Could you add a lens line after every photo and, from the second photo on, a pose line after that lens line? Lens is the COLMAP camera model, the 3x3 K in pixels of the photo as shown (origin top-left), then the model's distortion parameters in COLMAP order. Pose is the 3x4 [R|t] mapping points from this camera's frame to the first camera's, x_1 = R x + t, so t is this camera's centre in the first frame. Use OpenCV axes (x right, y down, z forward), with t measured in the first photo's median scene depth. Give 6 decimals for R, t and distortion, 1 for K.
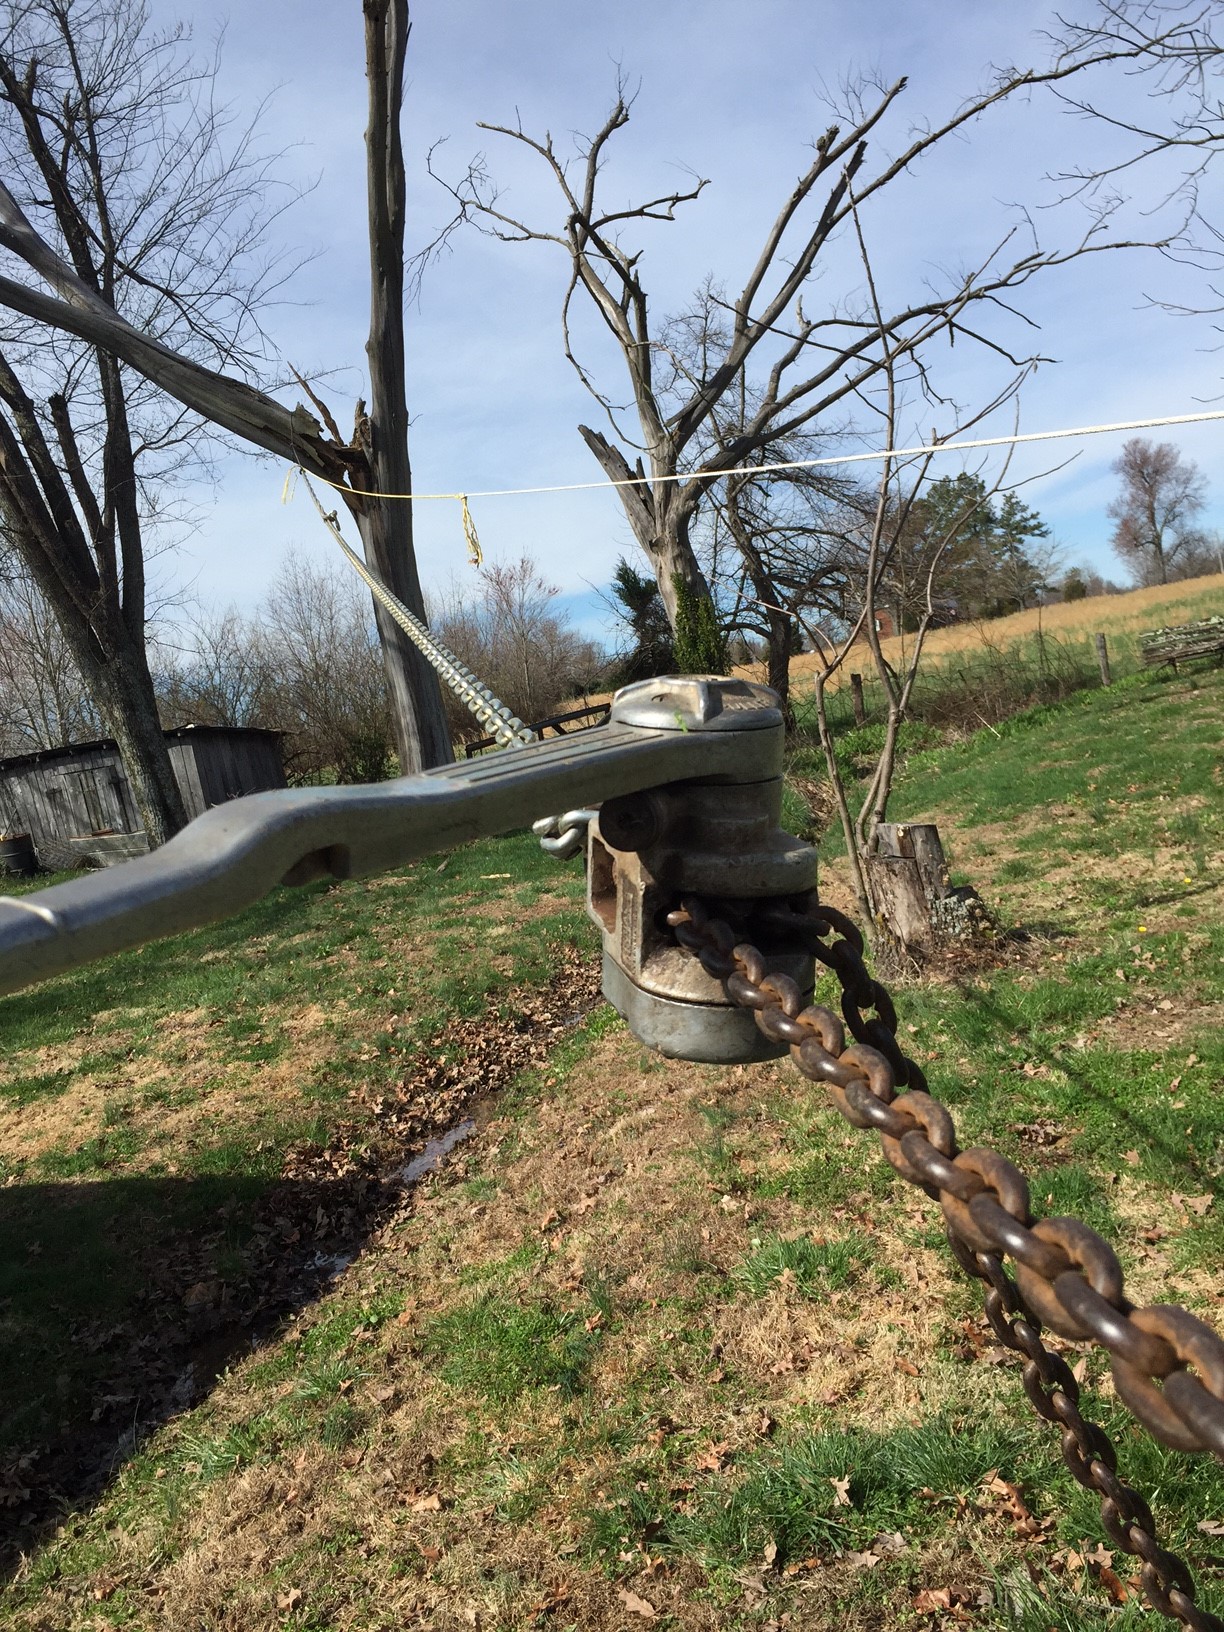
lens RADIAL K [[1404.5, 0, 588.1], [0, 1404.5, 821.7], [0, 0, 1]] dist [0.073871, -0.076180]
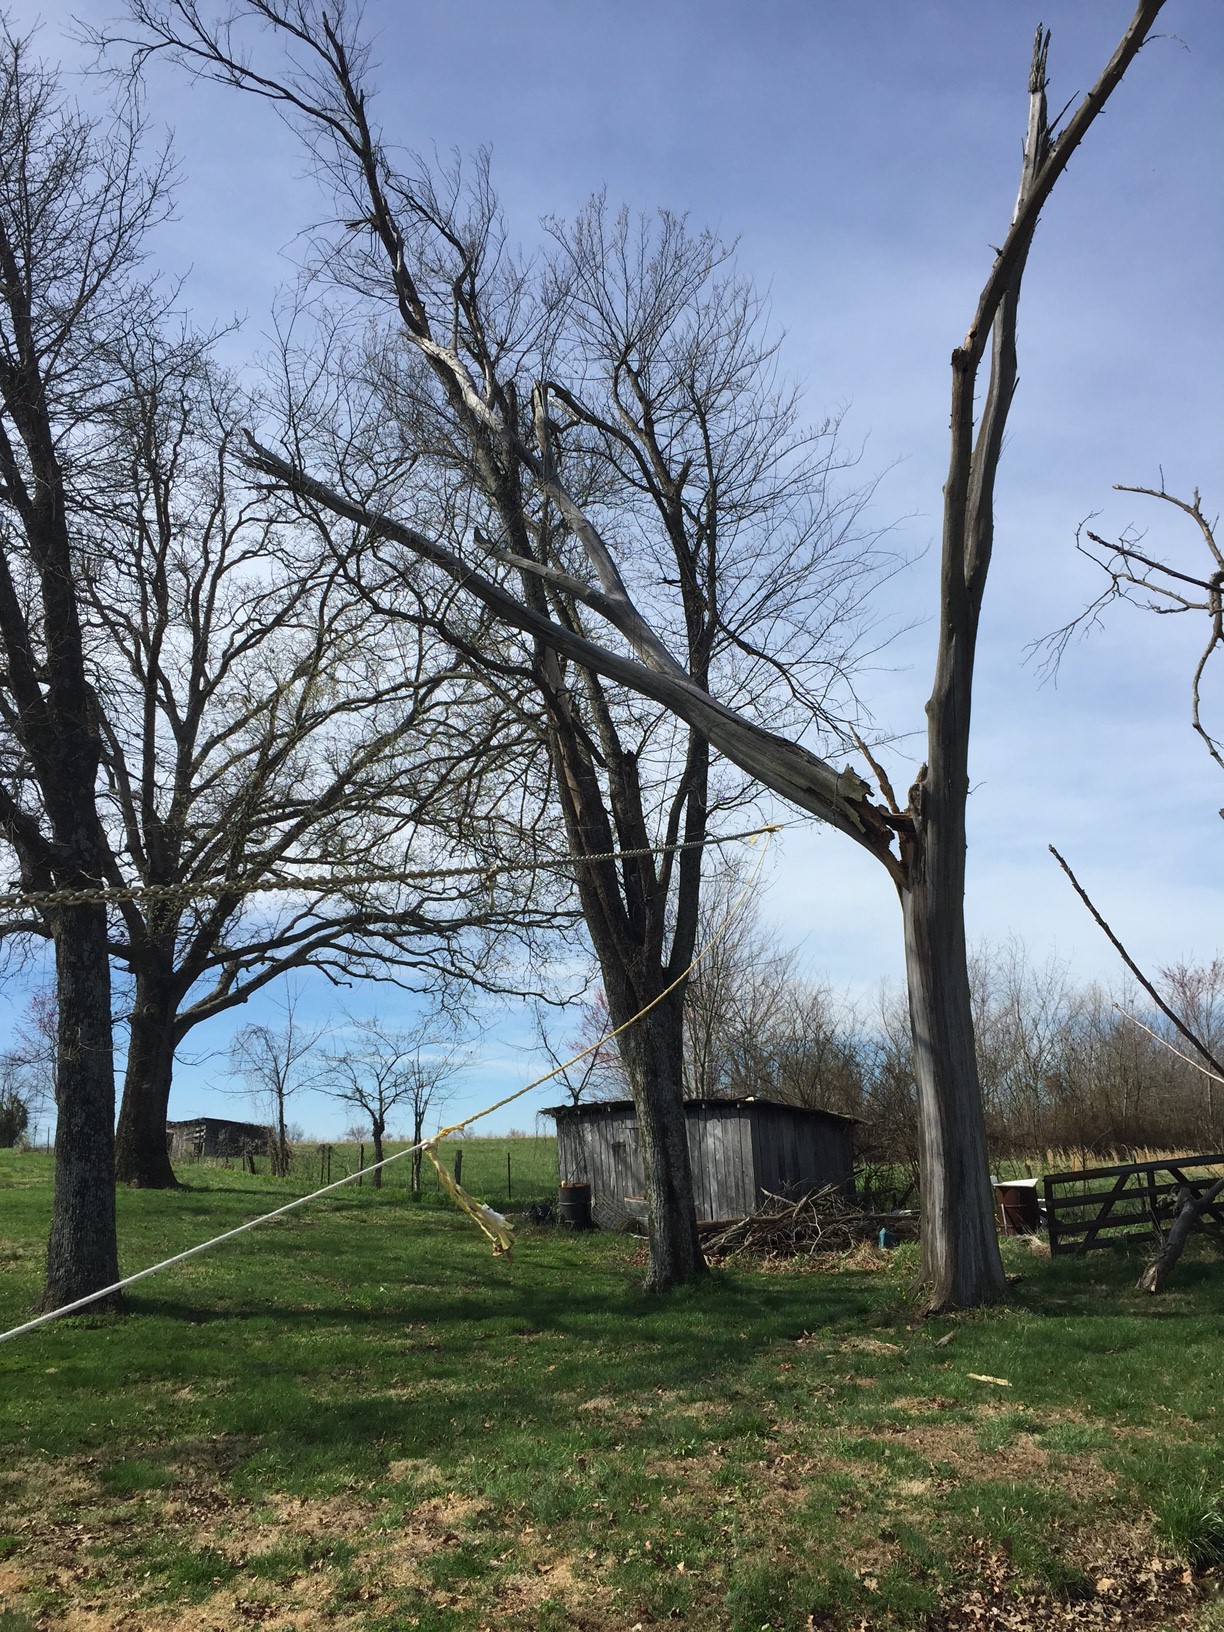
lens RADIAL K [[1386.5, 0, 612.0], [0, 1386.5, 816.0], [0, 0, 1]] dist [0.089497, -0.106124]
pose [[0.888161, 0.056338, -0.456066, 0.057413], [-0.174834, 0.959248, -0.221983, -0.033414], [0.424974, 0.276892, 0.861817, 0.148364]]
